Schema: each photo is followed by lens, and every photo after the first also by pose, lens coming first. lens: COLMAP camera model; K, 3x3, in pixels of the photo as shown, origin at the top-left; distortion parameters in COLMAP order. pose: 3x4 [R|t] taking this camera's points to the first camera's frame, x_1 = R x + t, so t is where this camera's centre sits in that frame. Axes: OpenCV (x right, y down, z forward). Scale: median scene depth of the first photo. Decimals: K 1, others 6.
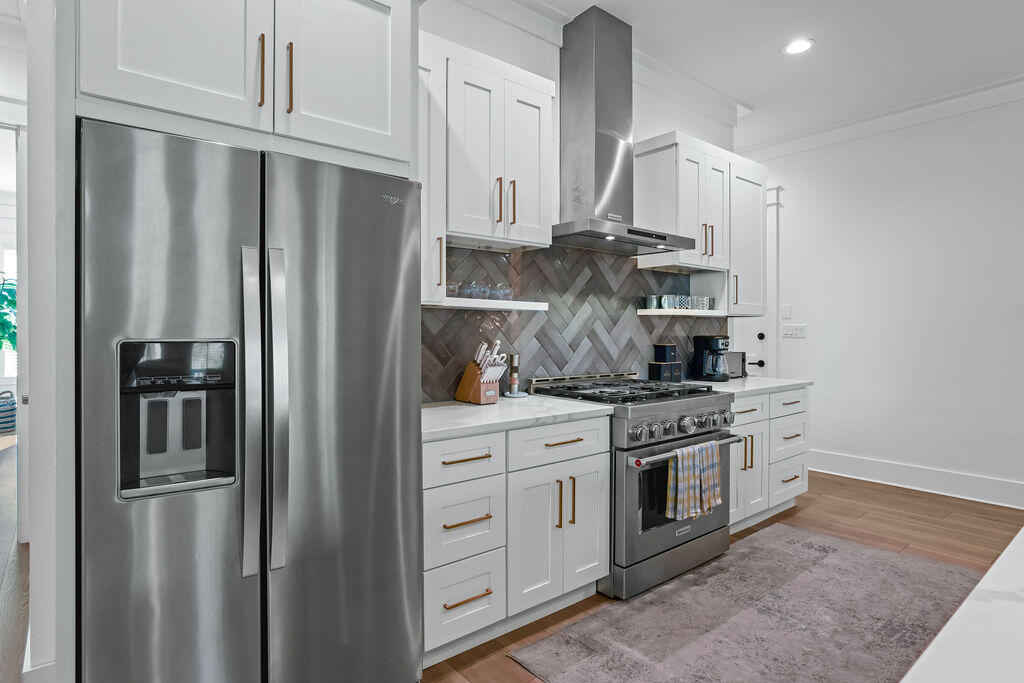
lens RADIAL K [[553.7, 0, 513.2], [0, 553.7, 334.8], [0, 0, 1]] dist [-0.013593, -0.001173]
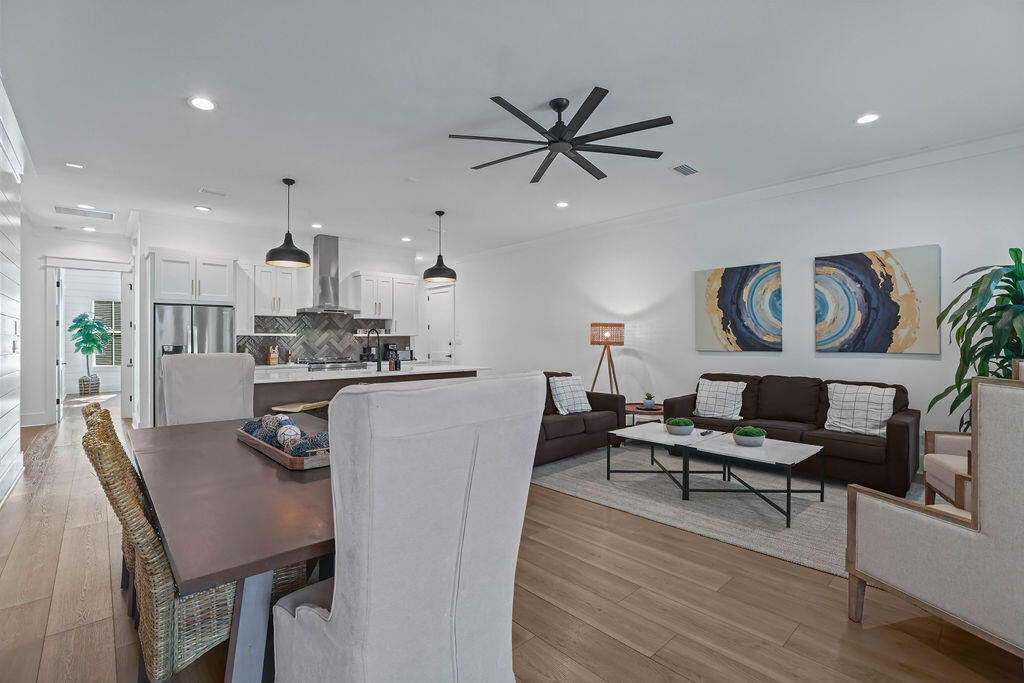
lens RADIAL K [[468.4, 0, 511.4], [0, 468.4, 338.9], [0, 0, 1]] dist [-0.025756, 0.003597]
pose [[0.998762, -0.004511, 0.049546, 0.978802], [0.005062, 0.999927, -0.010997, 0.007289], [-0.049493, 0.011234, 0.998711, -1.460160]]
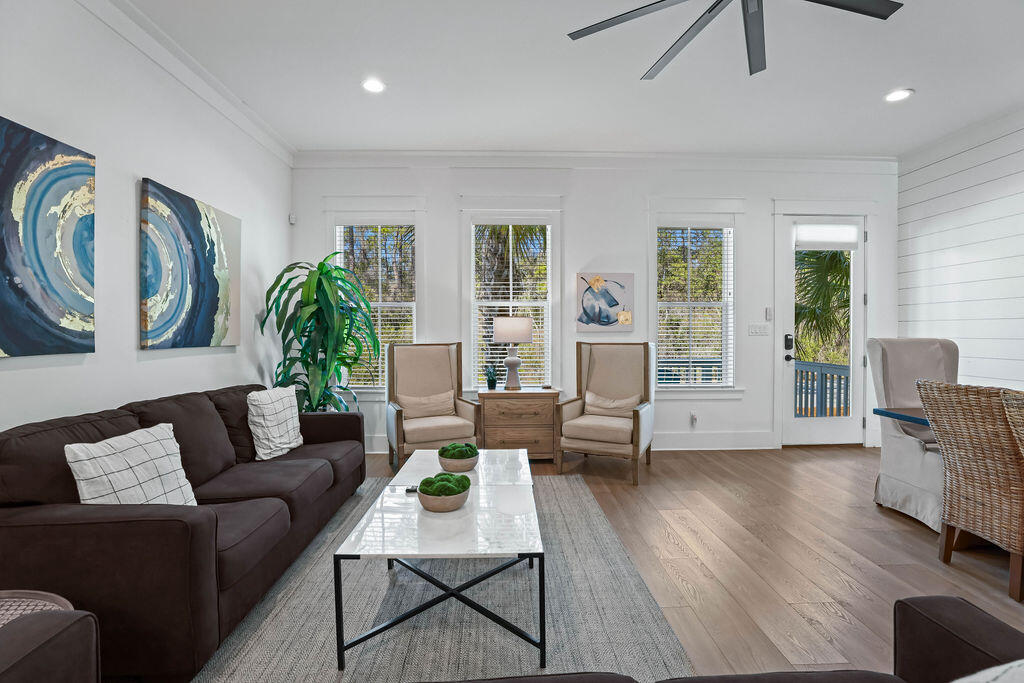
lens RADIAL K [[468.4, 0, 508.3], [0, 468.4, 337.2], [0, 0, 1]] dist [-0.025756, 0.003597]
pose [[-0.785479, -0.005993, 0.618860, 1.022712], [0.007797, 0.999778, 0.019578, 0.004543], [-0.618839, 0.020203, -0.785258, 0.259159]]
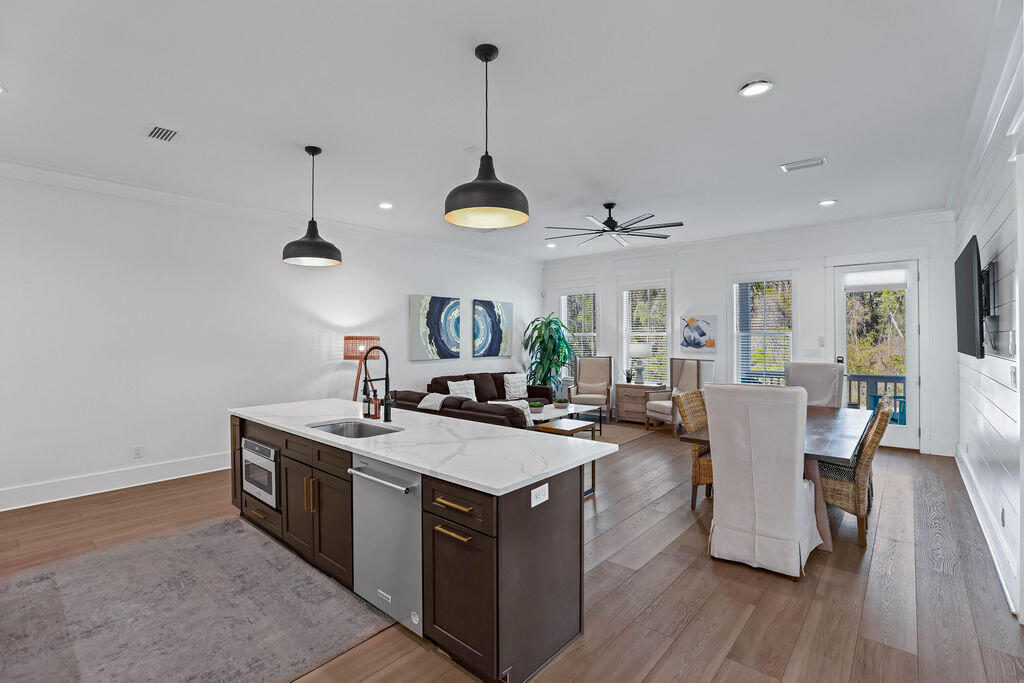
lens RADIAL K [[468.4, 0, 509.8], [0, 468.4, 340.6], [0, 0, 1]] dist [-0.025756, 0.003597]
pose [[-0.162971, -0.007366, 0.986603, -0.461007], [0.012521, 0.999876, 0.009533, -0.072532], [-0.986551, 0.013907, -0.162858, 0.232298]]
